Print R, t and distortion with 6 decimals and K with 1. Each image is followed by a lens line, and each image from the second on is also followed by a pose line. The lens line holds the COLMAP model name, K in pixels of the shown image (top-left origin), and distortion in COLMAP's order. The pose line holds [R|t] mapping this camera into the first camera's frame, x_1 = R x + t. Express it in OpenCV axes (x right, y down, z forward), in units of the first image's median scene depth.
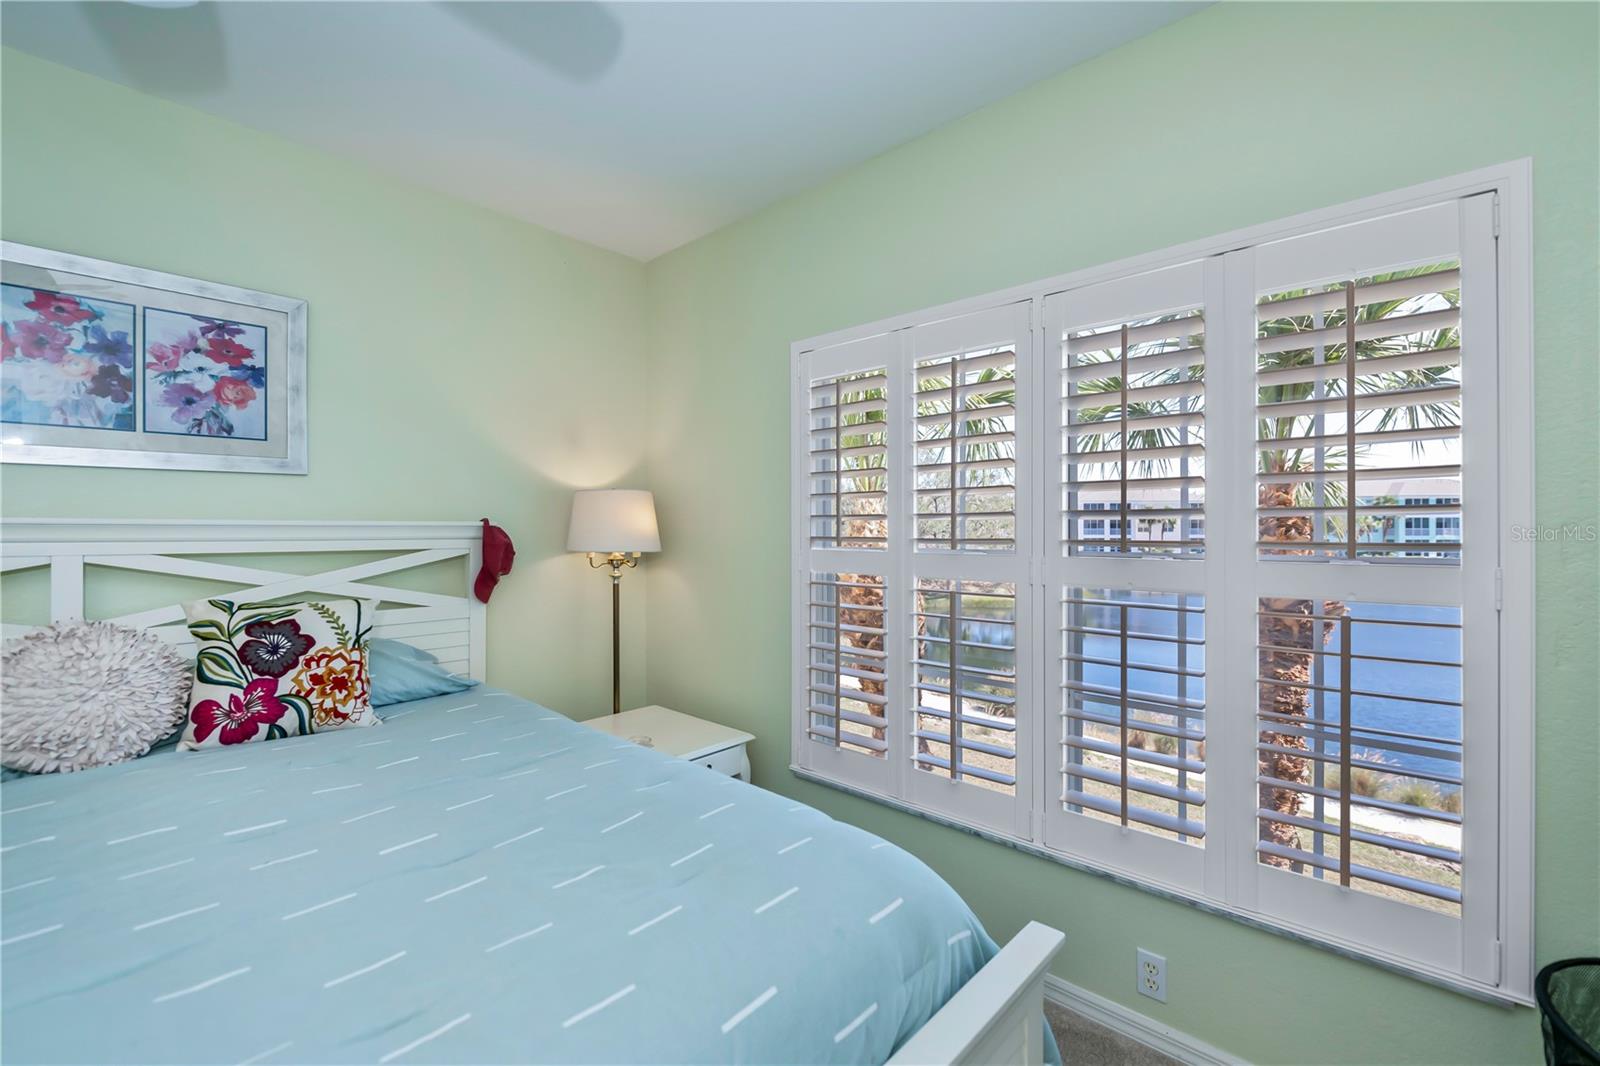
lens RADIAL K [[670.6, 0, 812.8], [0, 670.6, 536.2], [0, 0, 1]] dist [-0.008045, -0.002057]
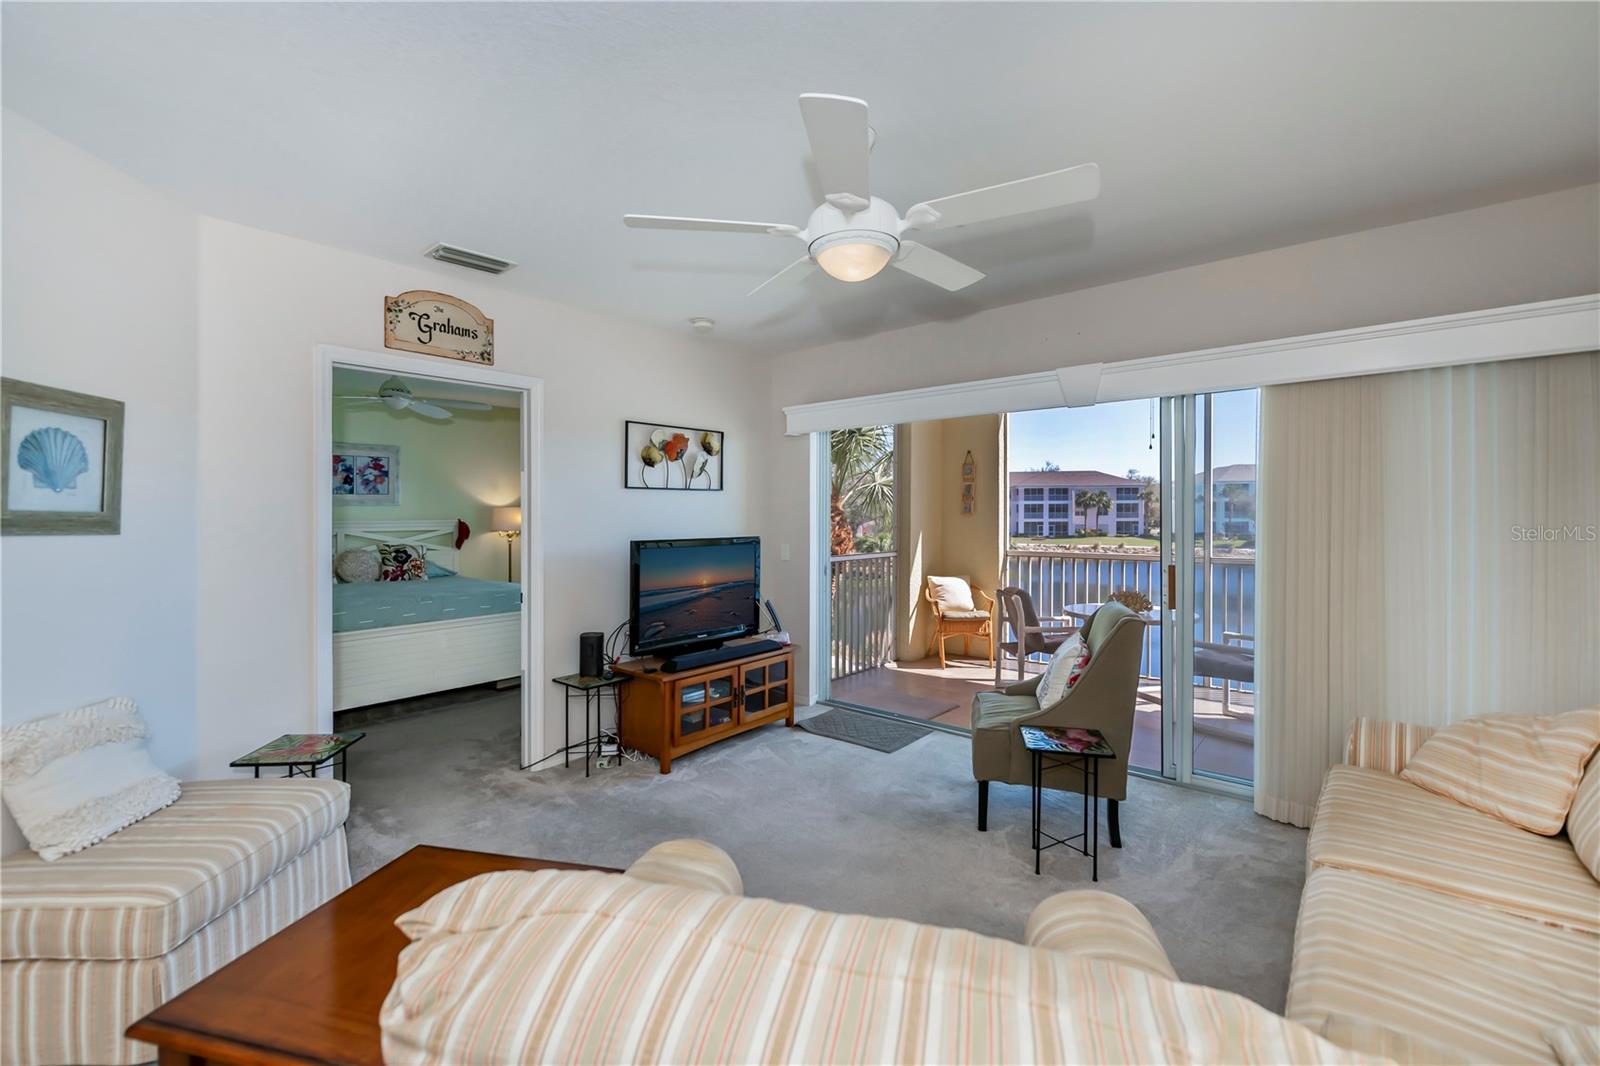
lens RADIAL K [[670.6, 0, 783.5], [0, 670.6, 508.0], [0, 0, 1]] dist [-0.008045, -0.002057]
pose [[0.999902, -0.003545, 0.013563, 1.057616], [0.003793, 0.999825, -0.018305, -0.020126], [-0.013496, 0.018355, 0.999740, -2.321379]]
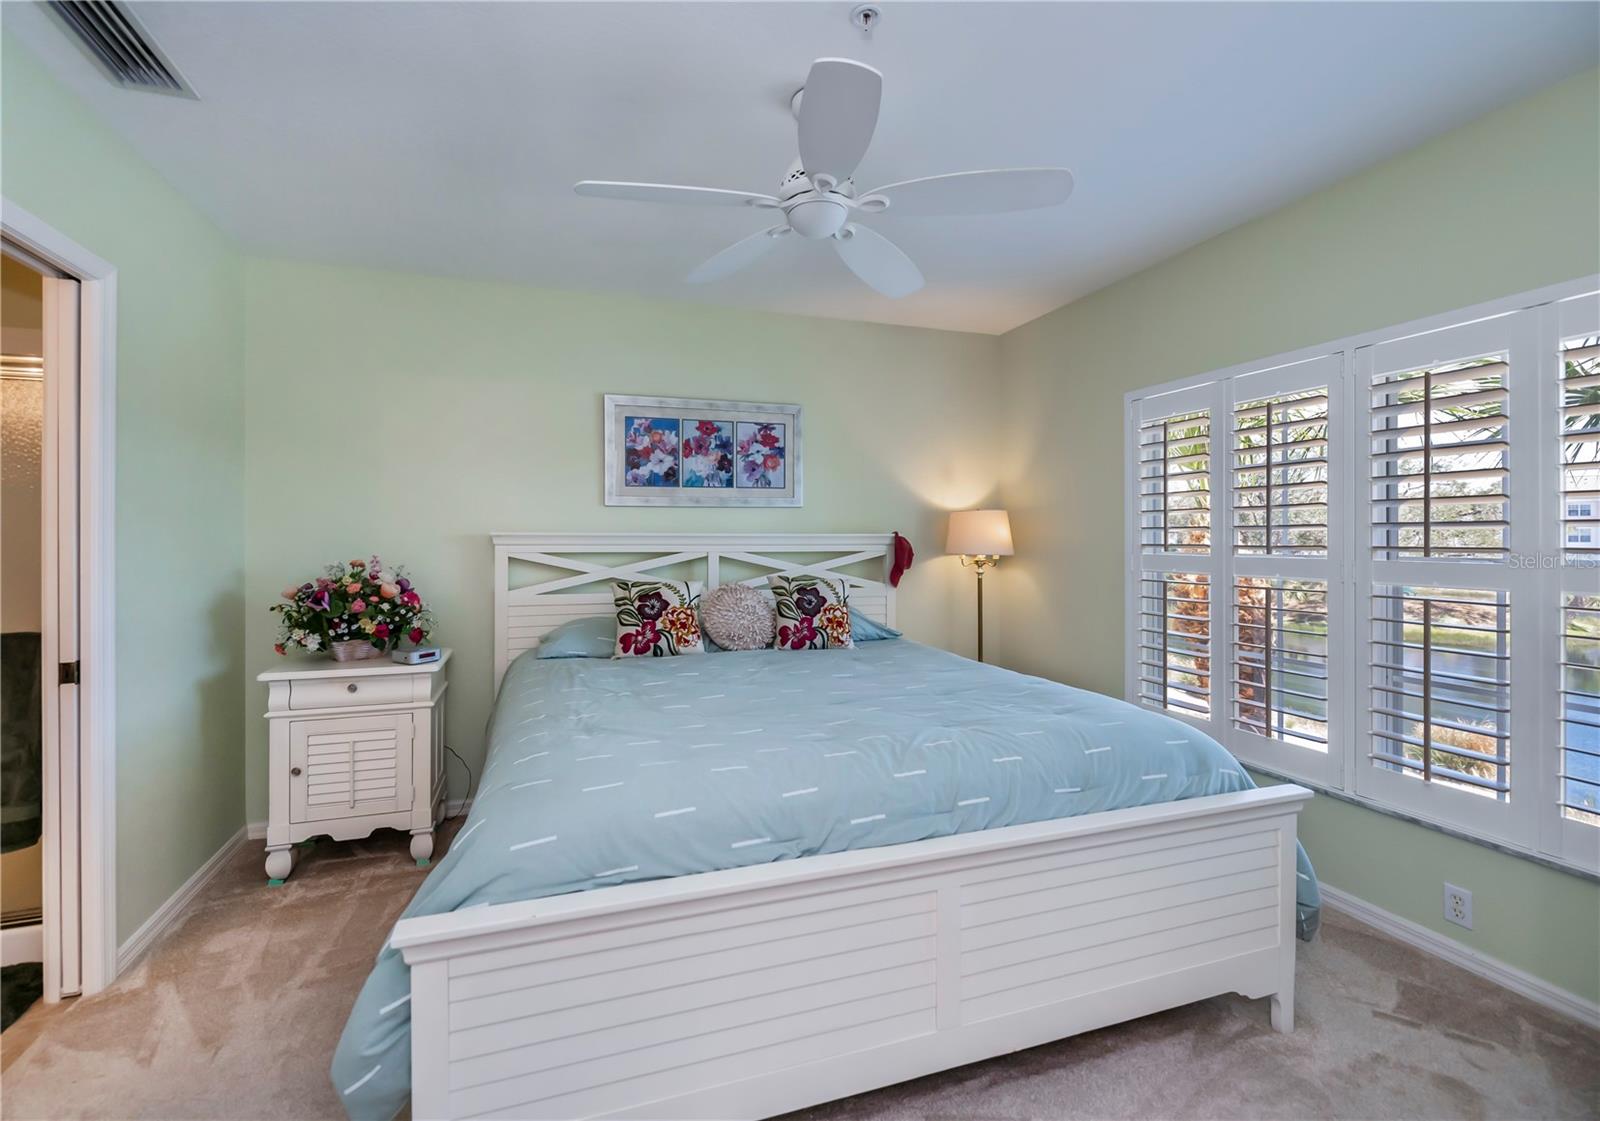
lens RADIAL K [[671.8, 0, 756.7], [0, 671.8, 541.8], [0, 0, 1]] dist [-0.008807, 0.000063]
pose [[0.857911, 0.000578, -0.513798, 0.030605], [-0.003699, 0.999980, -0.005051, 0.007593], [0.513785, 0.006234, 0.857896, -0.616652]]
